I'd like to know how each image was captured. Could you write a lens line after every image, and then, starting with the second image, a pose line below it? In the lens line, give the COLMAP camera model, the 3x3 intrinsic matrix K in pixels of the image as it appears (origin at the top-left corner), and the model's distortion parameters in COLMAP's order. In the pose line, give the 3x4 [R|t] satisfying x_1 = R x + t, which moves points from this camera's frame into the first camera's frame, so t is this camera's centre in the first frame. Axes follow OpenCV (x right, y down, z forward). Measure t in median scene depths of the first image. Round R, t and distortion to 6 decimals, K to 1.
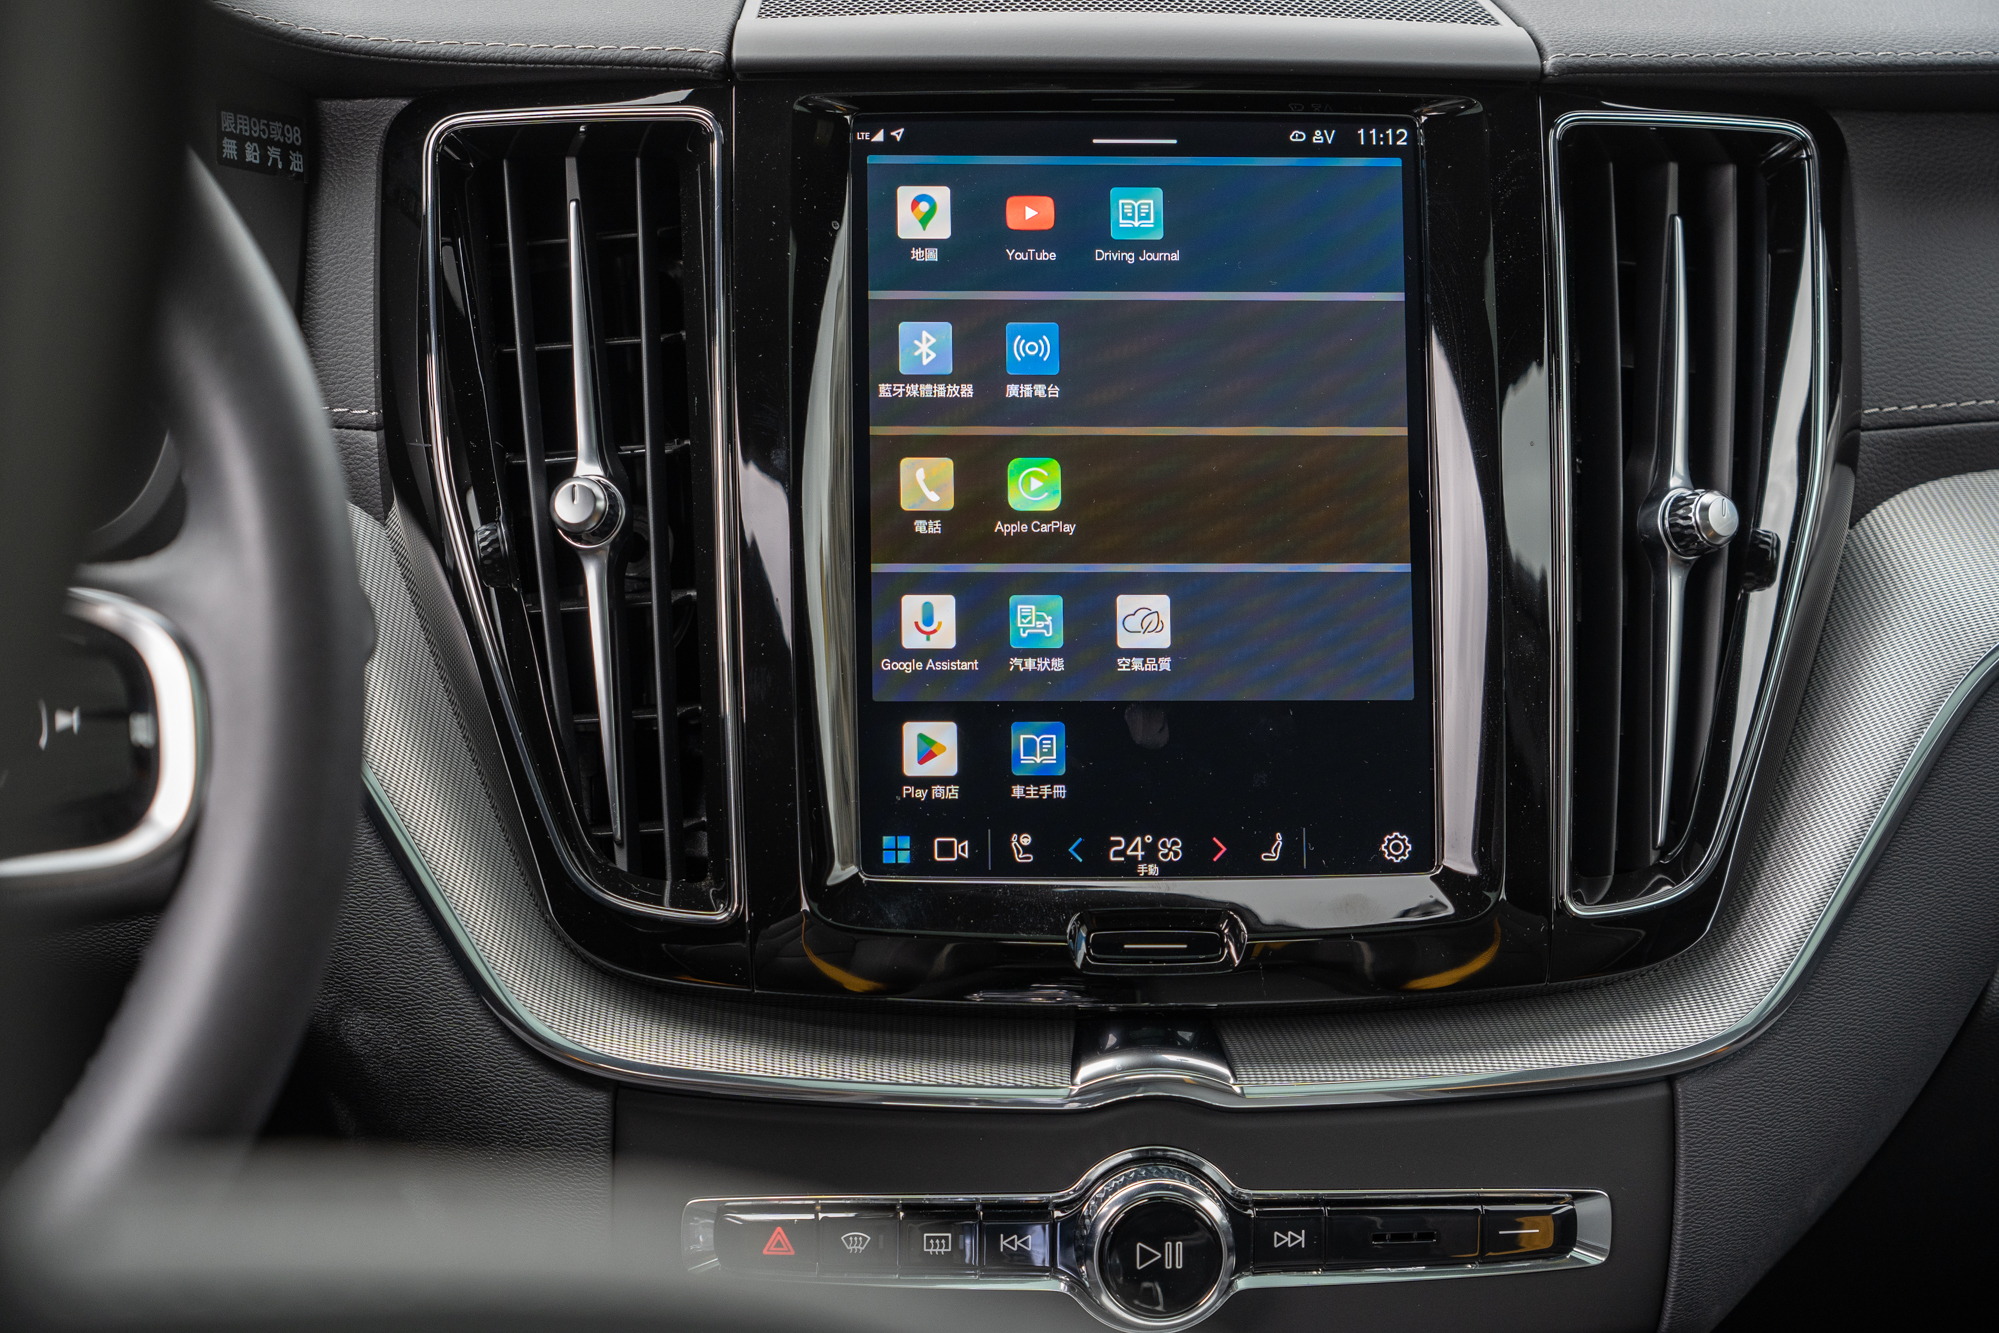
lens RADIAL K [[4718.3, 0, 1002.1], [0, 4718.3, 661.9], [0, 0, 1]] dist [0.104031, 0.000000]
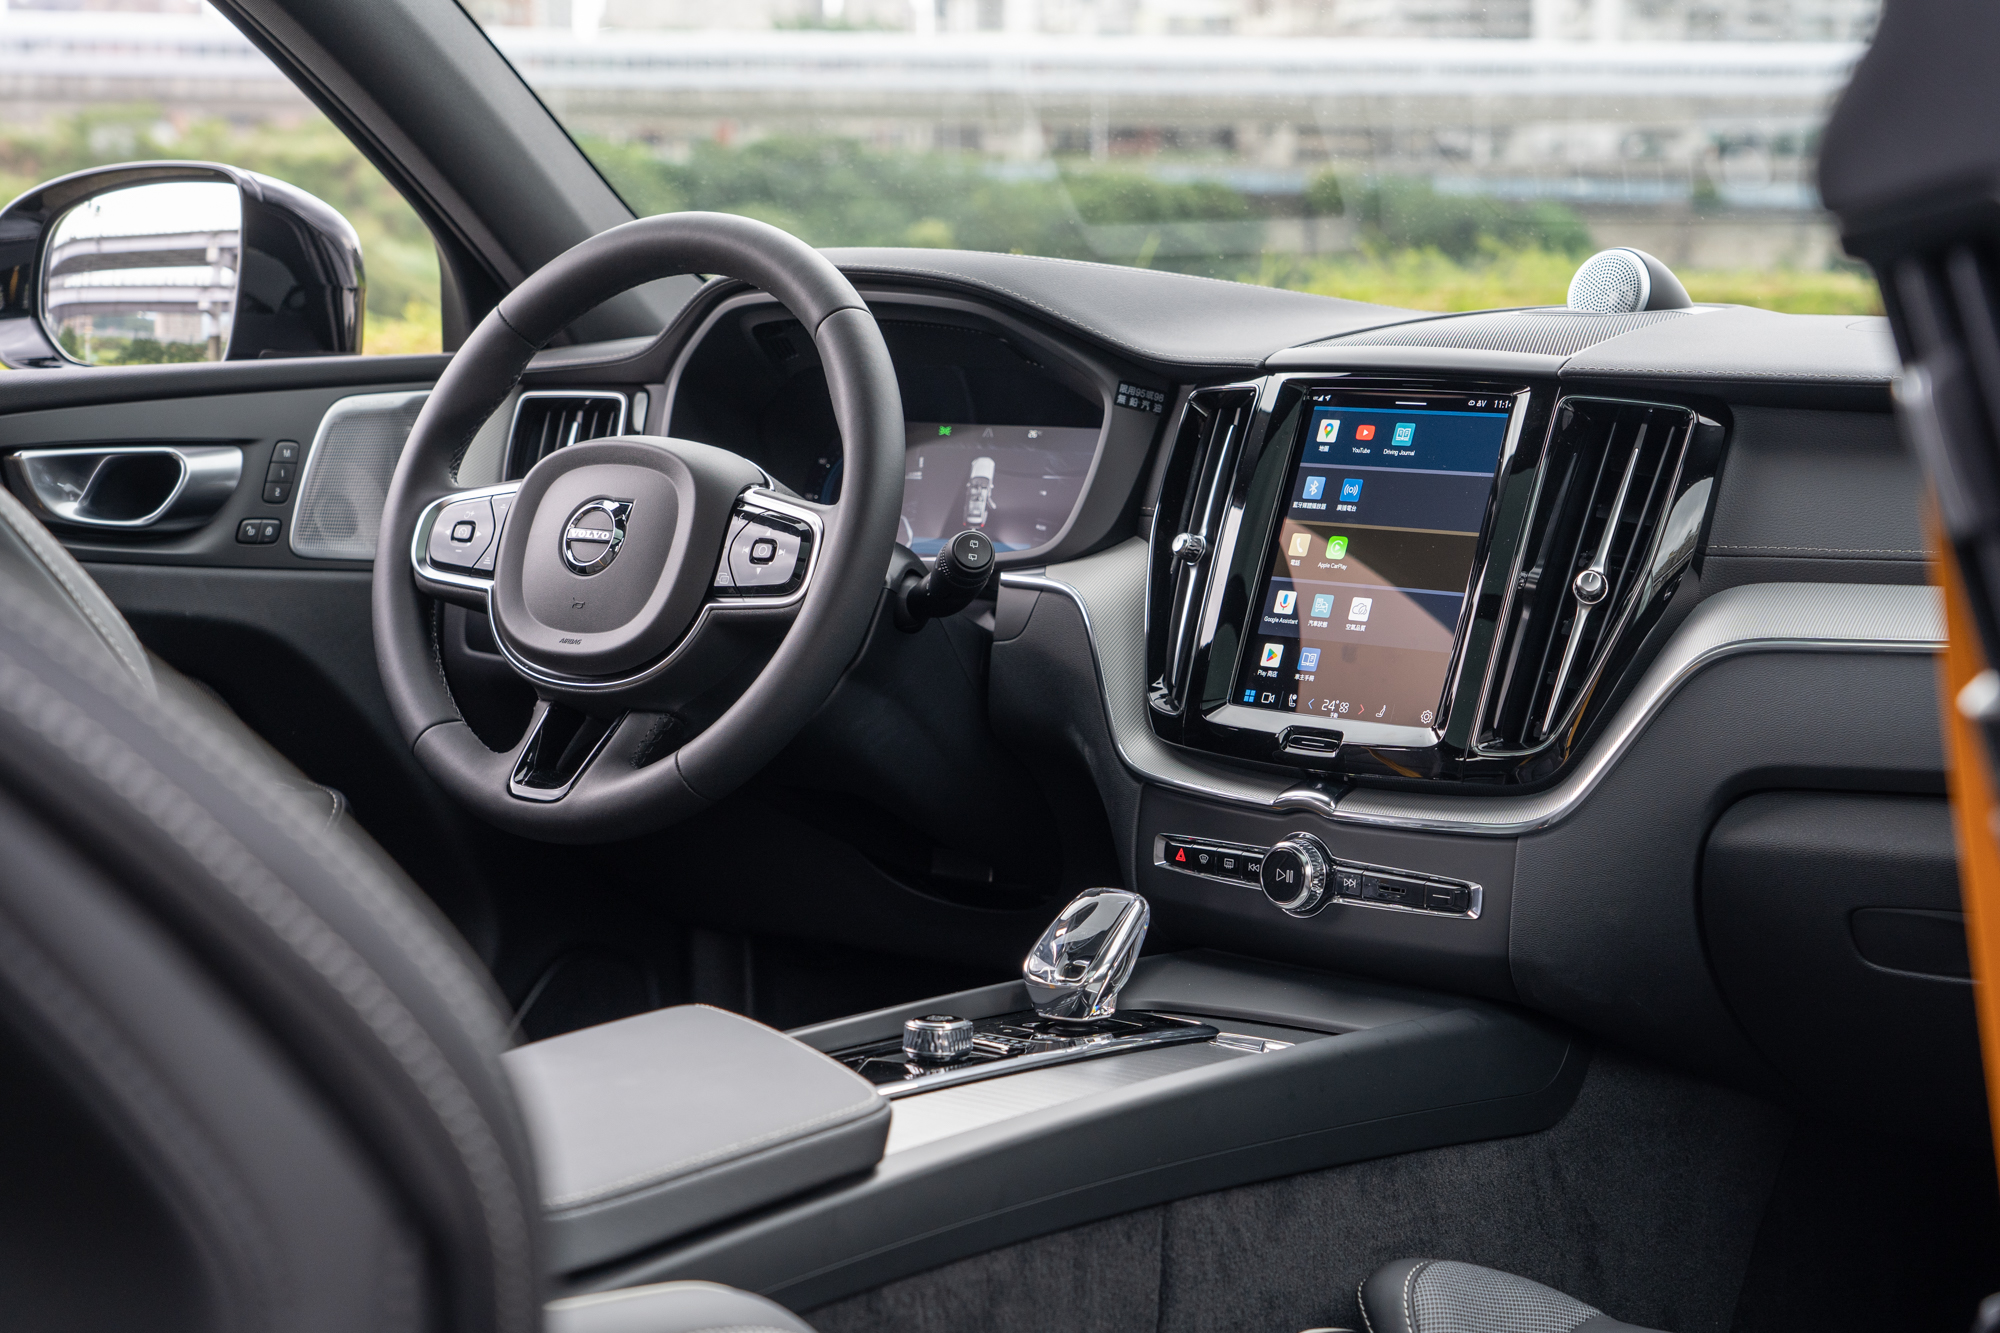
lens RADIAL K [[3144.6, 0, 997.8], [0, 3144.6, 669.8], [0, 0, 1]] dist [0.054685, 0.000000]
pose [[0.688720, 0.082198, -0.720352, 0.985812], [-0.168811, 0.984426, -0.049067, 0.121676], [0.705101, 0.155397, 0.691870, -0.155088]]
